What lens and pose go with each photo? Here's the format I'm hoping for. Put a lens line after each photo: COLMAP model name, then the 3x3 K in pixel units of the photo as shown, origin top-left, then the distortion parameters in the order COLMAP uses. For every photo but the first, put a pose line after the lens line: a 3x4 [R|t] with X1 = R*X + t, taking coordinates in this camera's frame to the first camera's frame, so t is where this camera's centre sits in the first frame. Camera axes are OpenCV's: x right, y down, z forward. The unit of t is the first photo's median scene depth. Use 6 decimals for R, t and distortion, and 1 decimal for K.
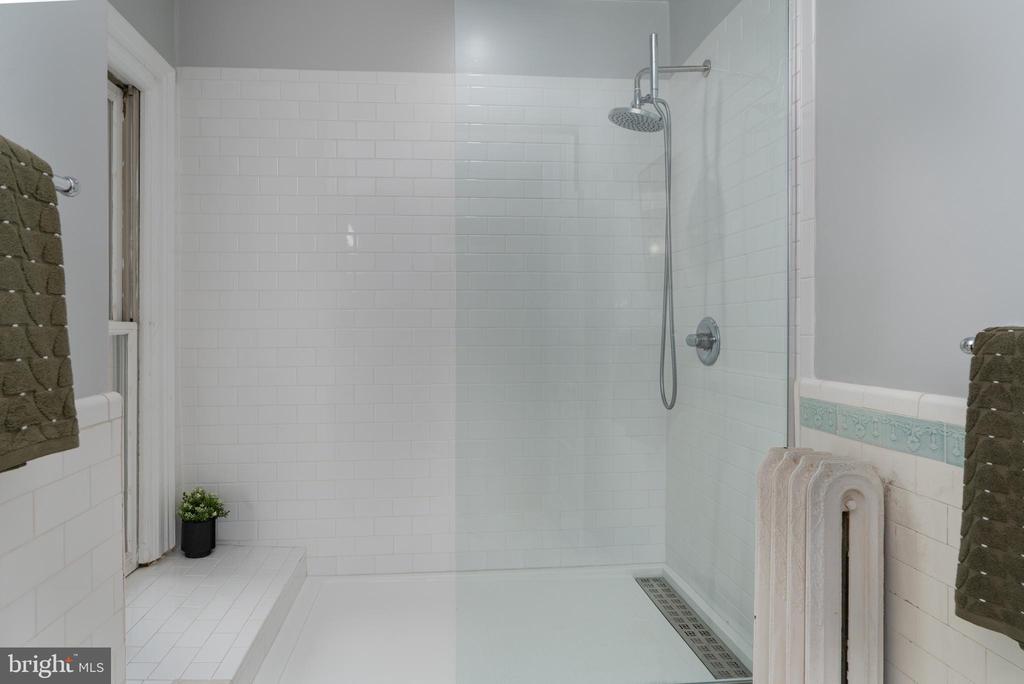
lens RADIAL K [[666.2, 0, 512.0], [0, 666.2, 342.0], [0, 0, 1]] dist [-0.000933, -0.000485]
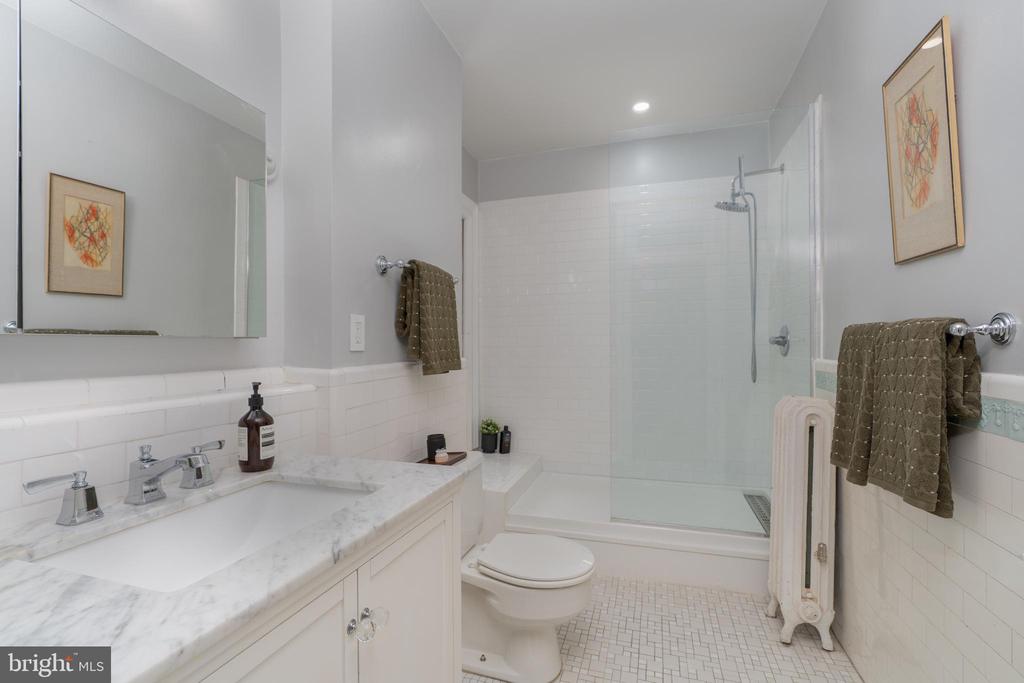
lens RADIAL K [[471.7, 0, 512.0], [0, 471.7, 341.5], [0, 0, 1]] dist [-0.002741, -0.000525]
pose [[0.929687, -0.005233, -0.368313, 0.107567], [-0.002132, 0.999806, -0.019586, 0.023371], [0.368344, 0.018994, 0.929495, -0.280340]]
